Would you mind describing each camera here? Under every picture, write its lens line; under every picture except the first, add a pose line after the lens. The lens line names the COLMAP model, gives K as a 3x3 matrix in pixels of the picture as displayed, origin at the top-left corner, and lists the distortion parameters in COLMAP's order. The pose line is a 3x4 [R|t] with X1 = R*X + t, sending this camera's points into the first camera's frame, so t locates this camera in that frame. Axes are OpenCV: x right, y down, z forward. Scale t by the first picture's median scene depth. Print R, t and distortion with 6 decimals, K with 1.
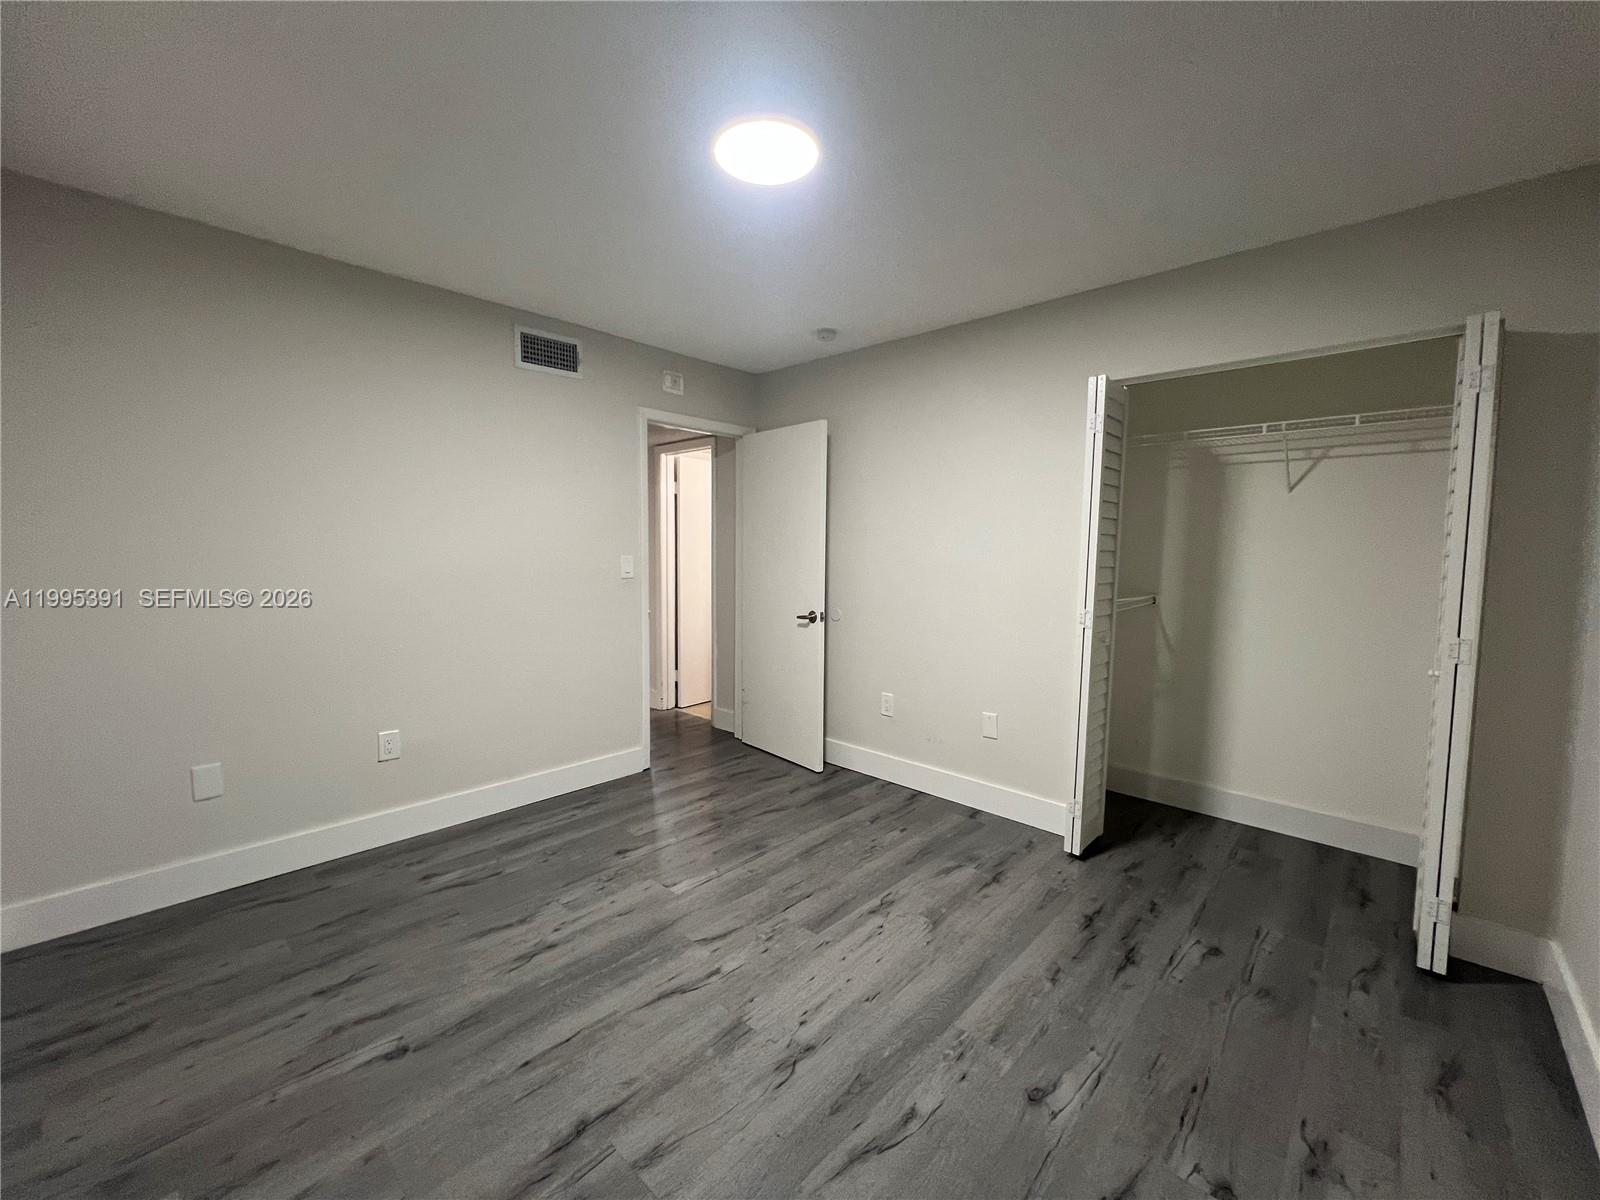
lens RADIAL K [[642.1, 0, 800.0], [0, 642.1, 600.0], [0, 0, 1]] dist [-0.001133, -0.000156]
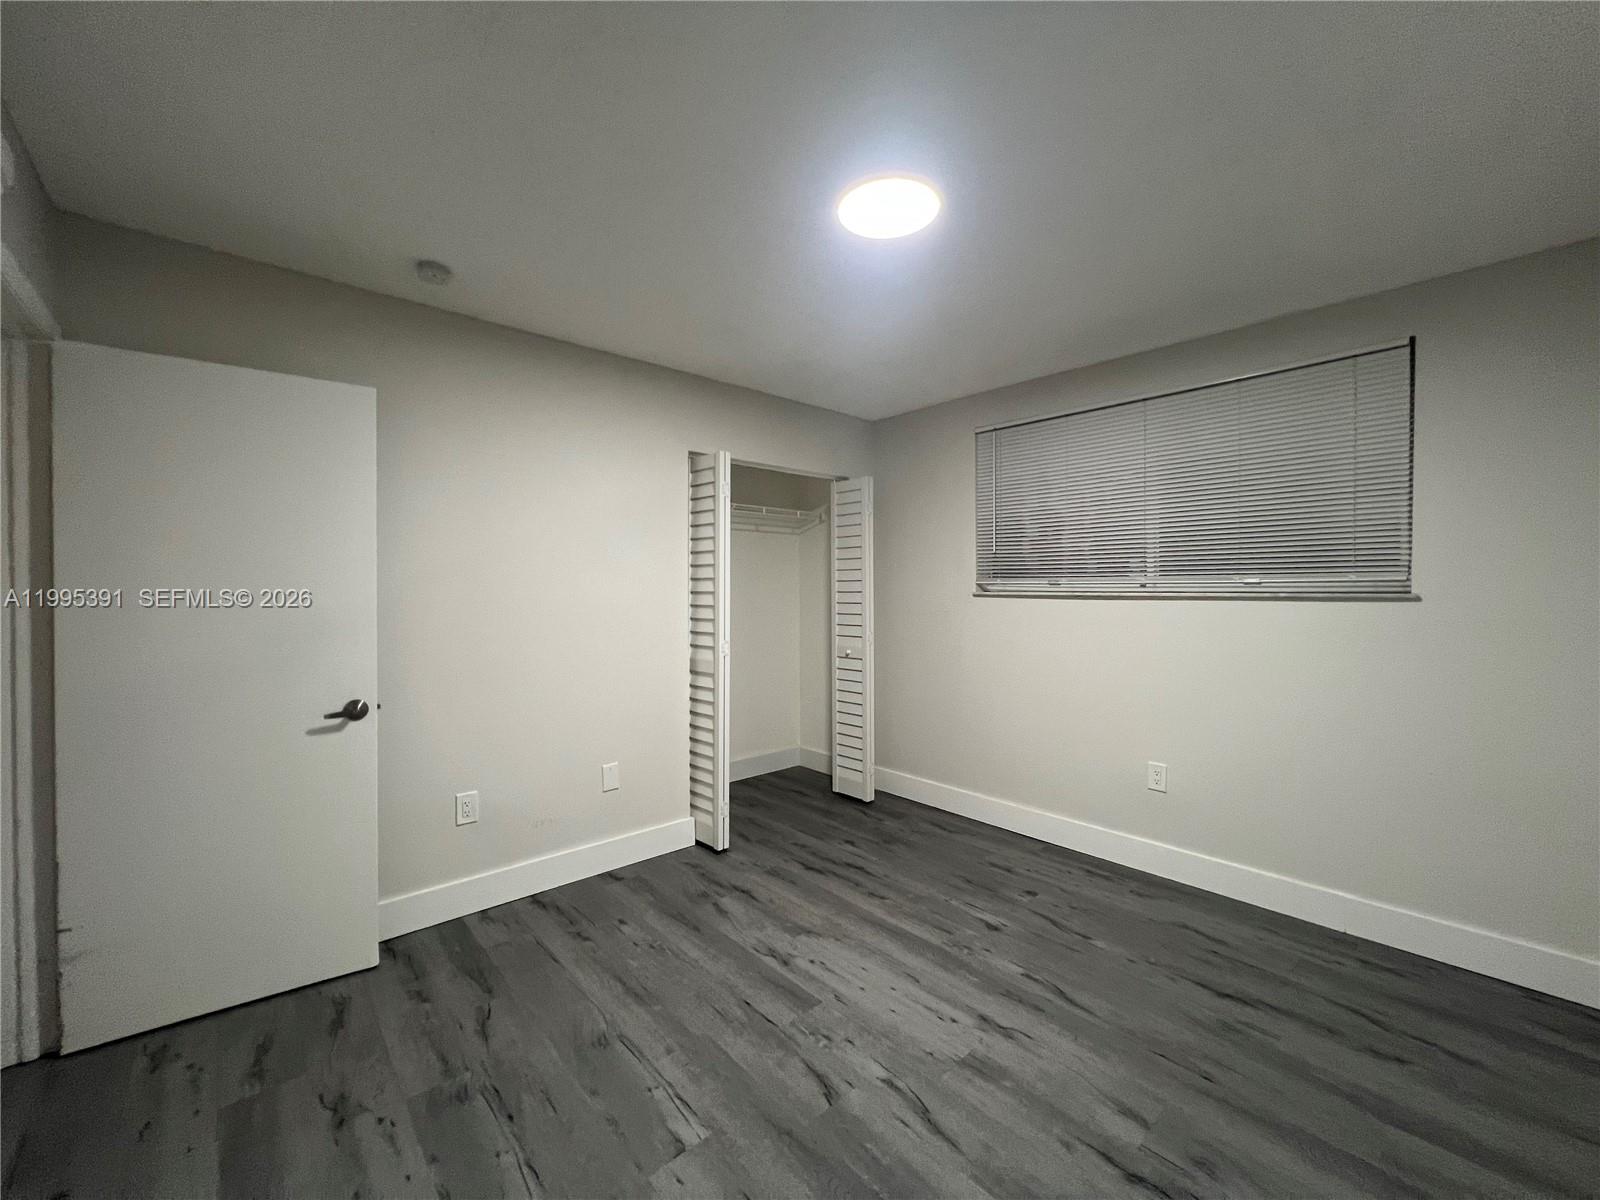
lens RADIAL K [[642.1, 0, 800.0], [0, 642.1, 600.0], [0, 0, 1]] dist [-0.001133, -0.000156]
pose [[0.090665, -0.031319, 0.995389, -0.921890], [0.082819, 0.996280, 0.023804, -0.096939], [-0.992432, 0.080279, 0.092922, 0.919553]]
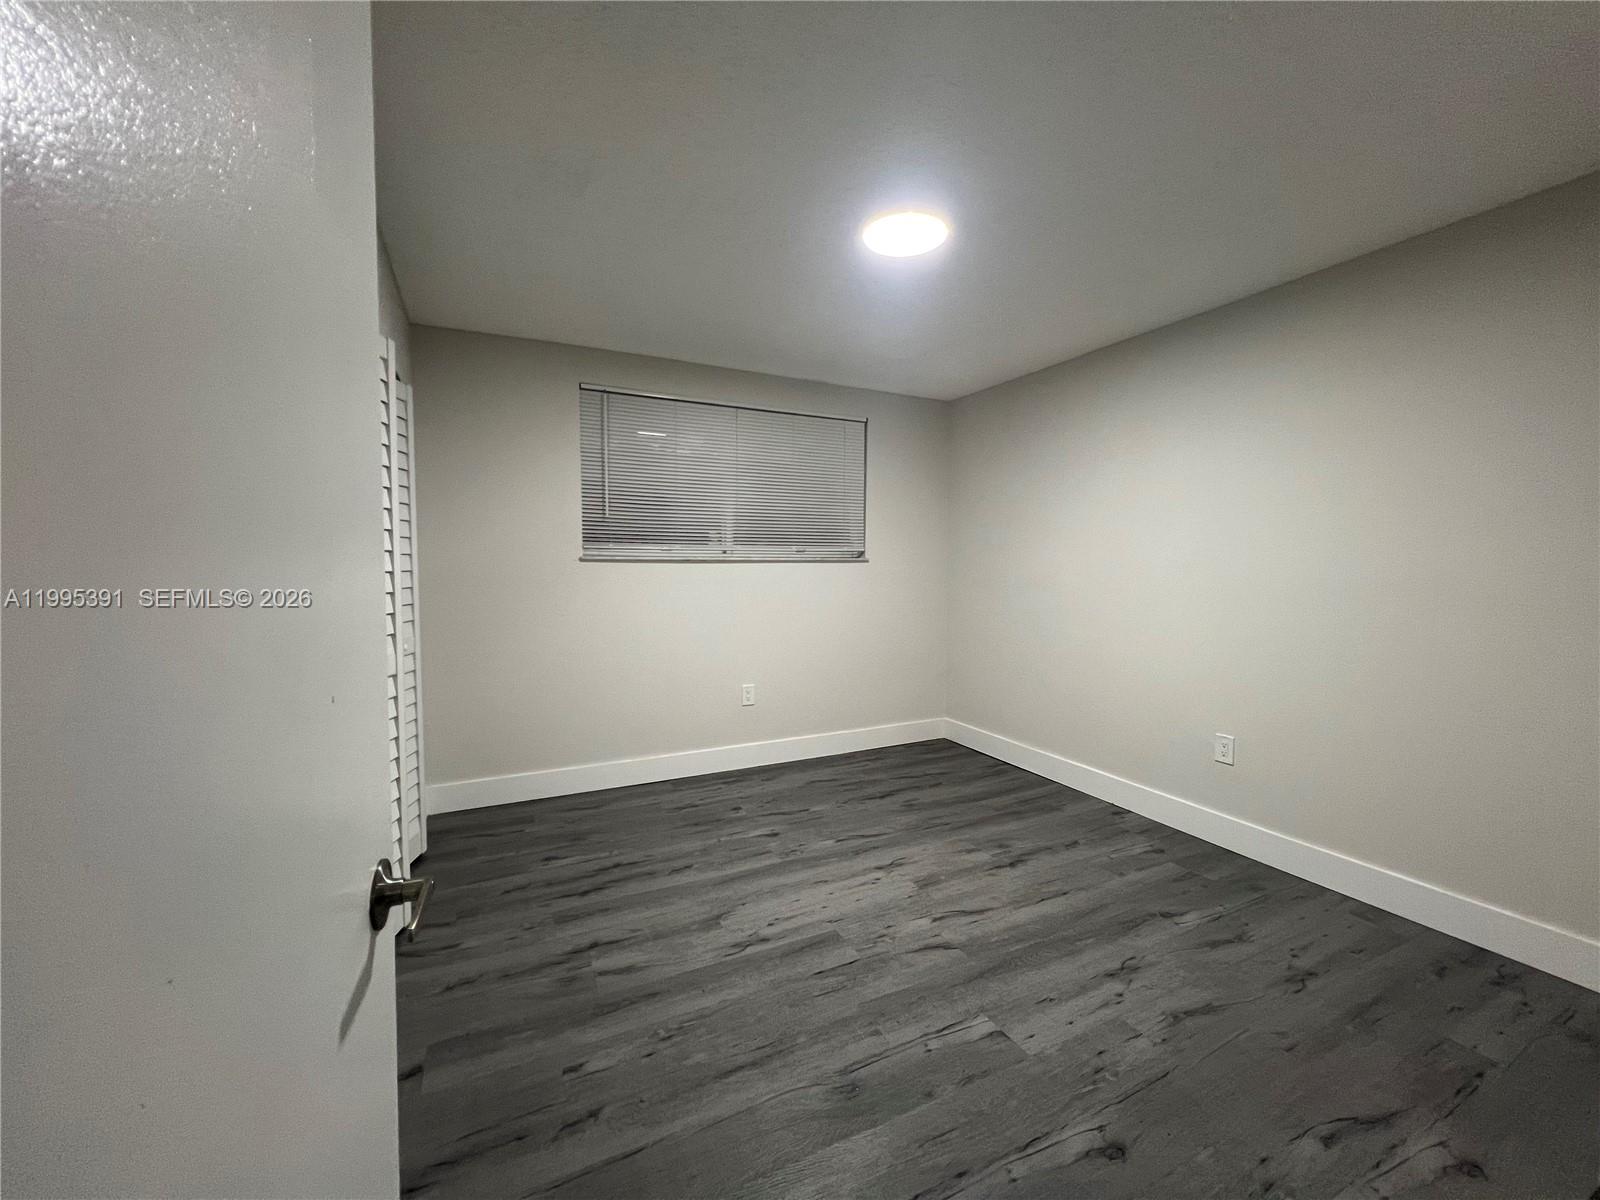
lens RADIAL K [[642.1, 0, 800.0], [0, 642.1, 600.0], [0, 0, 1]] dist [-0.001133, -0.000156]
pose [[-0.934240, -0.034767, 0.354945, -0.272637], [0.015058, 0.990504, 0.136654, -0.143605], [-0.356326, 0.133012, -0.924846, 1.943220]]
